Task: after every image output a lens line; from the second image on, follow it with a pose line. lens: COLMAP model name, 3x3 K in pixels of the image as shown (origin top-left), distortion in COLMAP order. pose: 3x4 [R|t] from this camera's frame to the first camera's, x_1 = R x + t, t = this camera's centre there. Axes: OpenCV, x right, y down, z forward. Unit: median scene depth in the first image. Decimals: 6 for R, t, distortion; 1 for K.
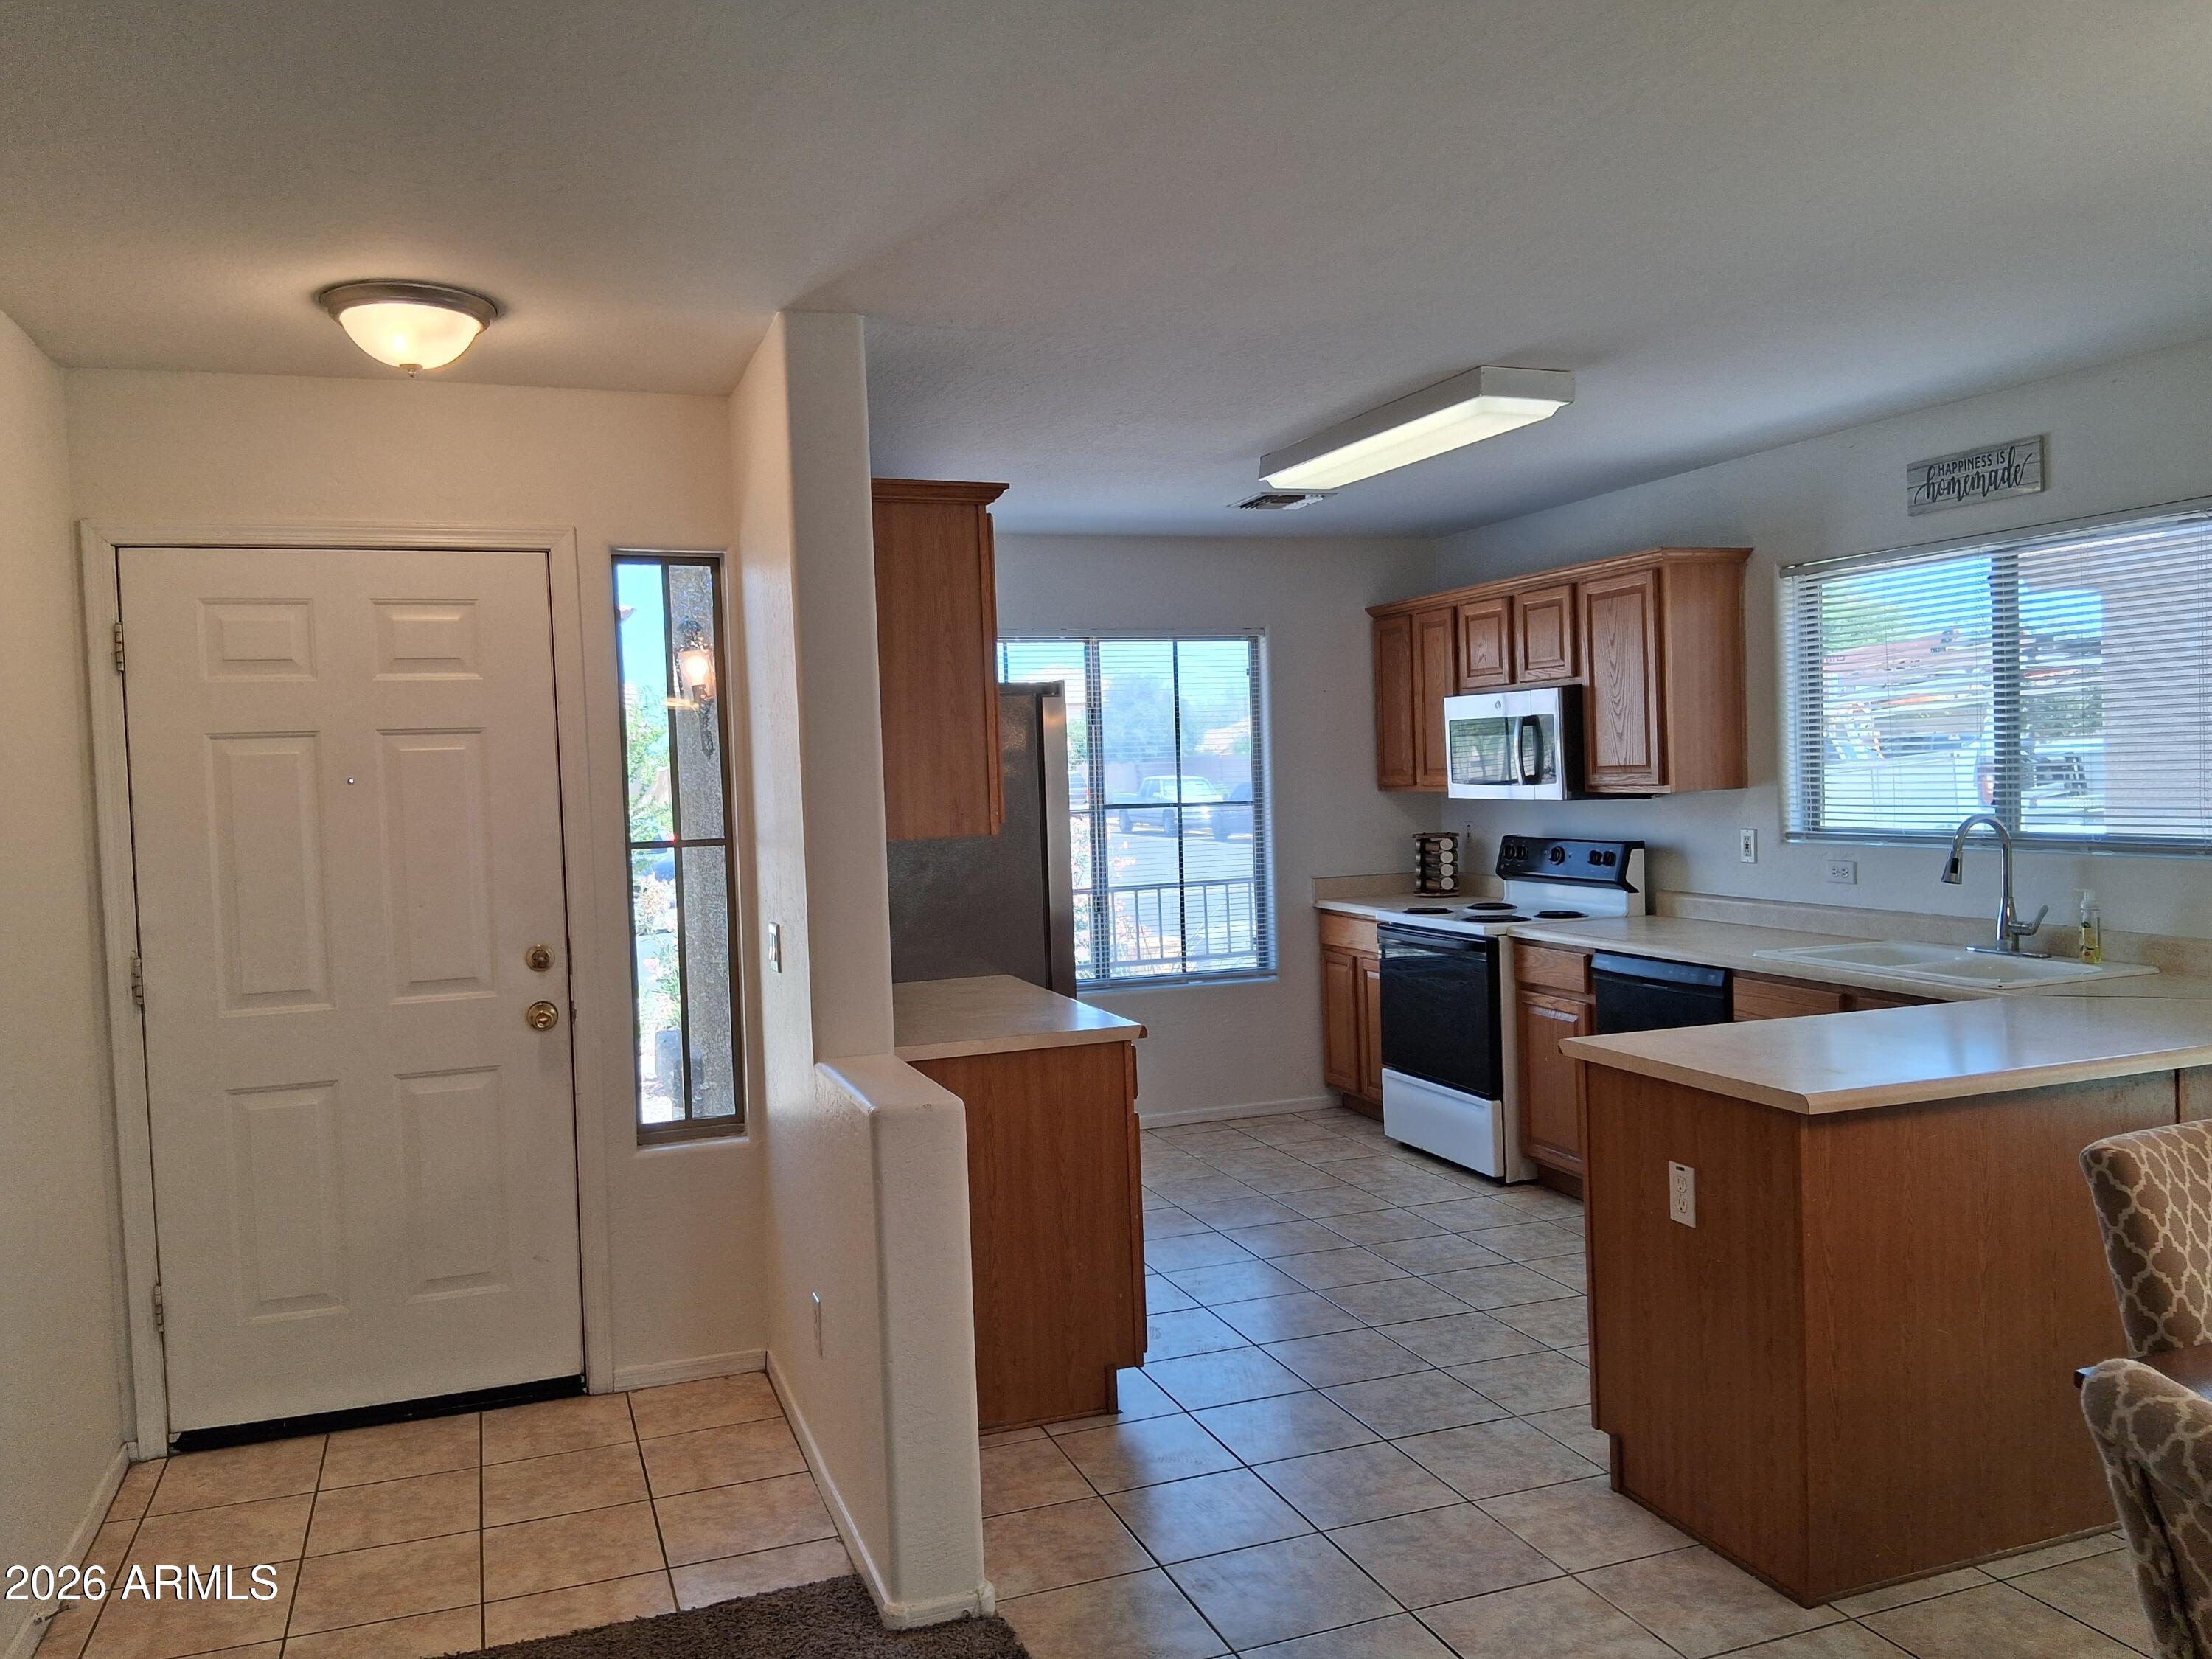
lens RADIAL K [[1679.1, 0, 1106.0], [0, 1679.1, 829.5], [0, 0, 1]] dist [0.137021, -0.228466]
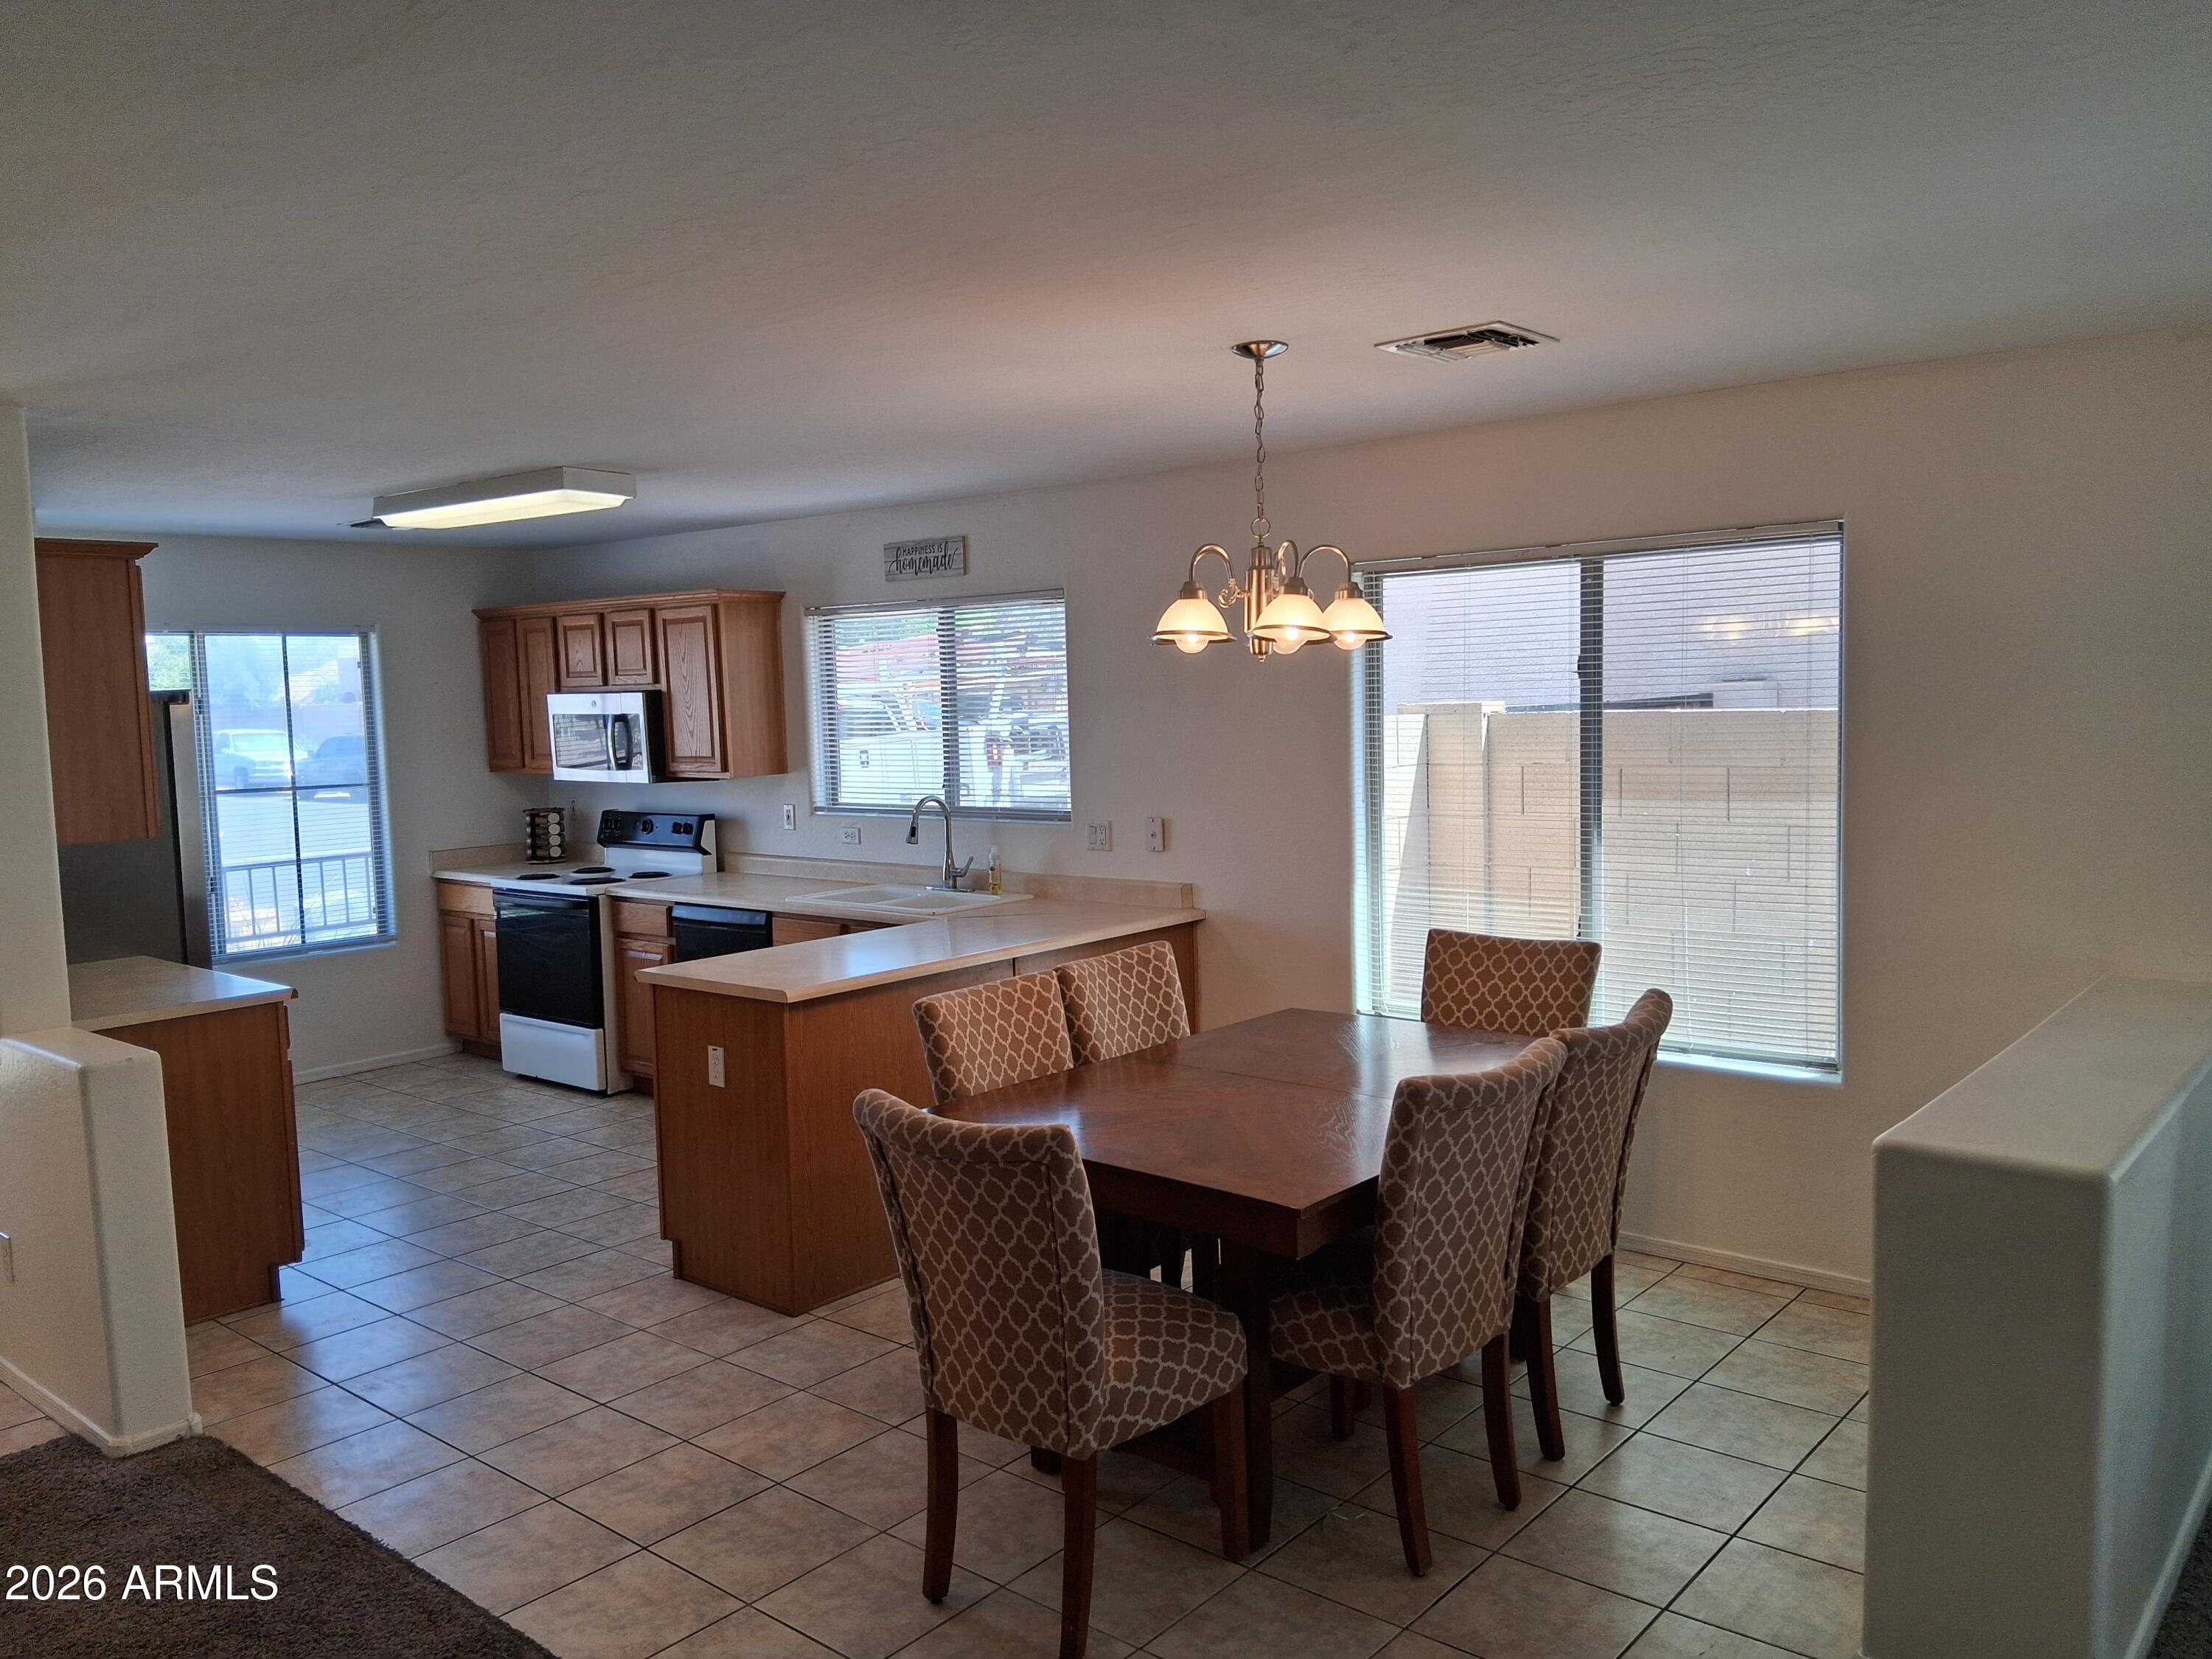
lens RADIAL K [[1660.7, 0, 1109.7], [0, 1660.7, 822.2], [0, 0, 1]] dist [0.127408, -0.213021]
pose [[0.870173, -0.030138, 0.491824, -0.047331], [0.017092, 0.999373, 0.030999, -0.024097], [-0.492450, -0.018569, 0.870143, -0.270565]]
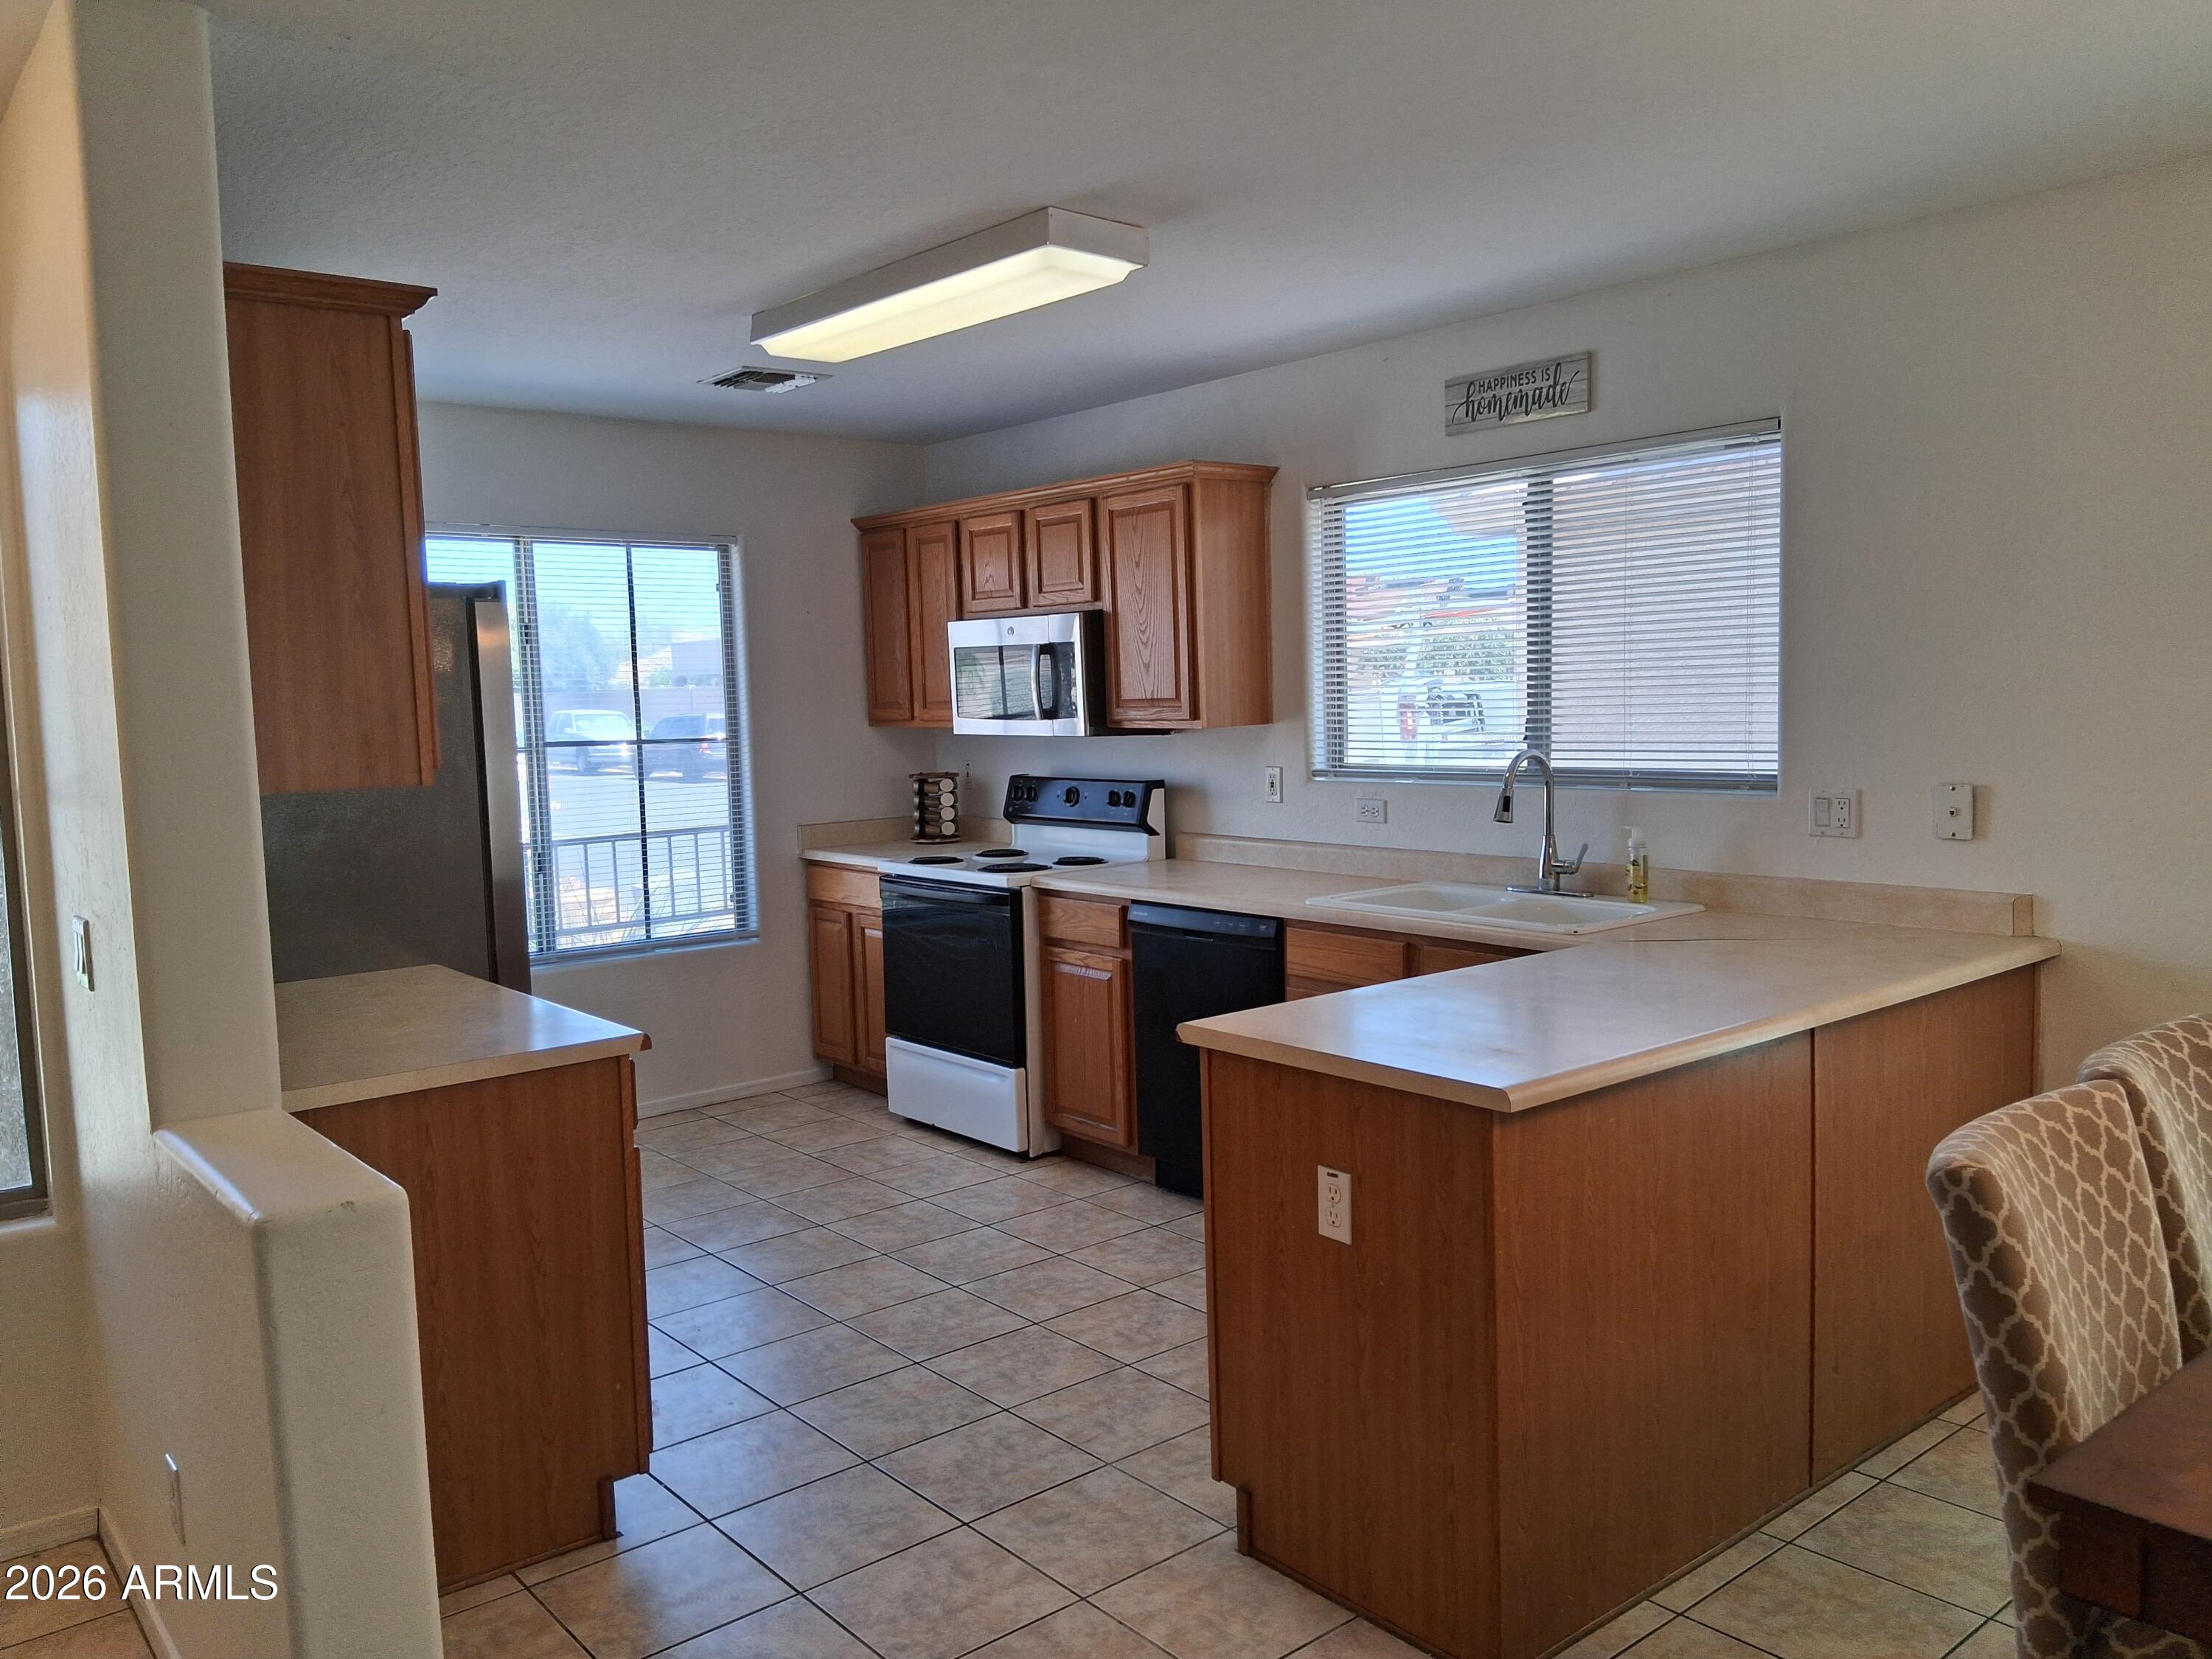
lens RADIAL K [[1679.1, 0, 1106.0], [0, 1679.1, 829.5], [0, 0, 1]] dist [0.137021, -0.228466]
pose [[0.942887, -0.020945, 0.332453, -0.026032], [0.008338, 0.999193, 0.039304, -0.003081], [-0.333008, -0.034287, 0.942301, 0.158213]]
